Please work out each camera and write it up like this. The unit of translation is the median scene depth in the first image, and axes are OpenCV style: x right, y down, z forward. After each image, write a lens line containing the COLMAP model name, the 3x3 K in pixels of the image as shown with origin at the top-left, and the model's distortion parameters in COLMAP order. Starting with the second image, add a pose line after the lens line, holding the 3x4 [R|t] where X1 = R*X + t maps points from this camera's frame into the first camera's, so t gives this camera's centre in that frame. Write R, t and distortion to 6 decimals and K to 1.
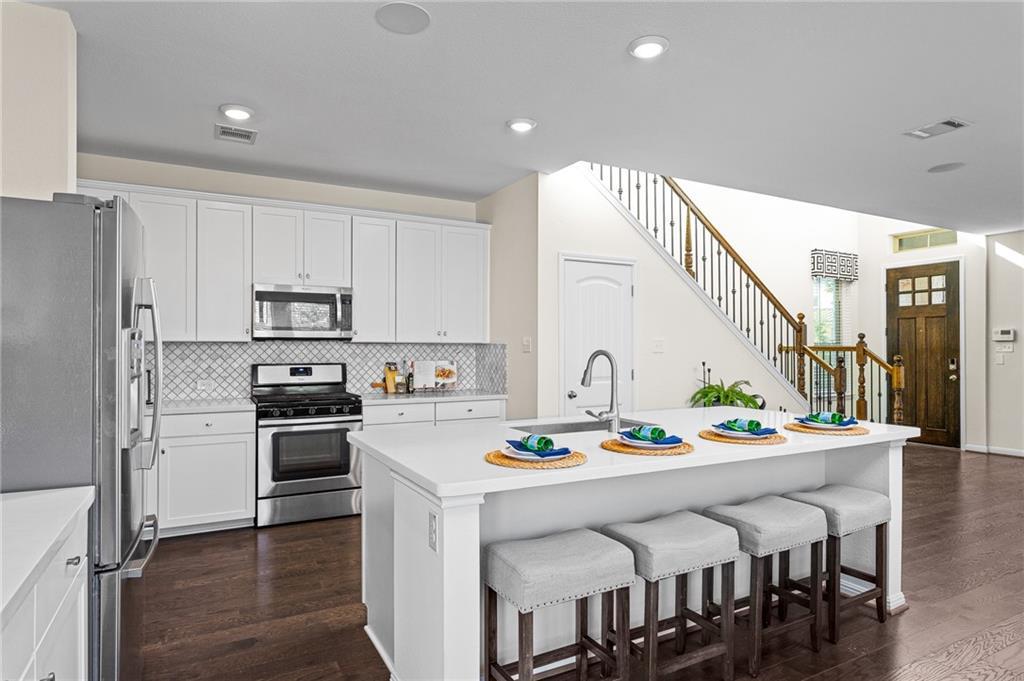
lens RADIAL K [[589.8, 0, 512.0], [0, 589.8, 340.5], [0, 0, 1]] dist [-0.001172, 0.000016]
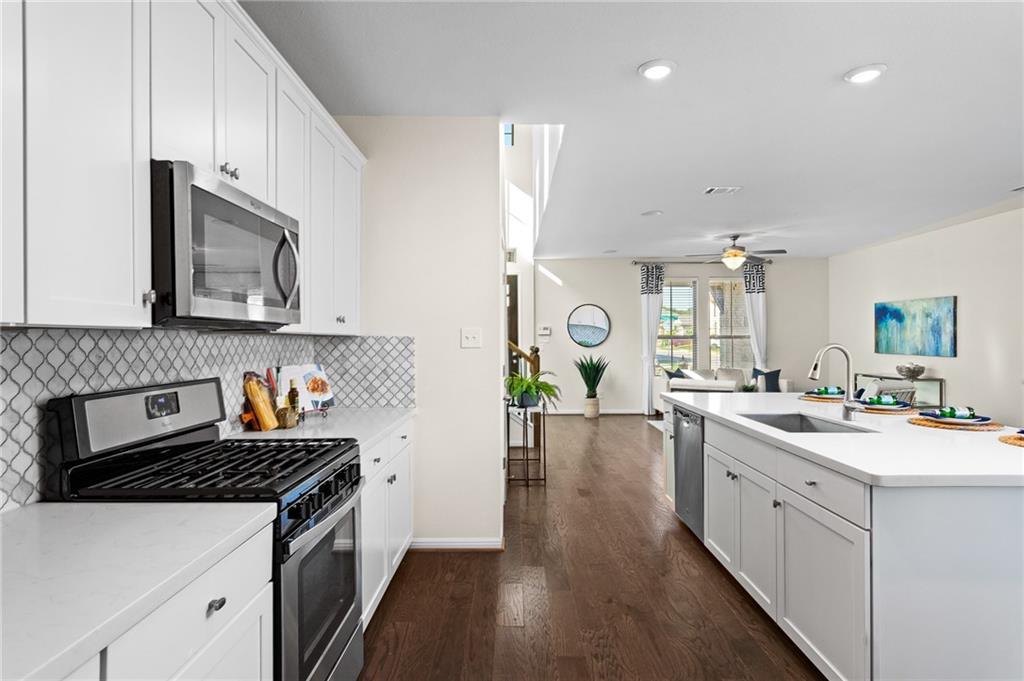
lens RADIAL K [[586.0, 0, 512.0], [0, 586.0, 340.5], [0, 0, 1]] dist [0.000349, 0.000181]
pose [[0.438907, -0.004650, 0.898520, -0.600445], [-0.007122, 0.999937, 0.008654, 0.004047], [-0.898504, -0.010198, 0.438847, 0.609228]]
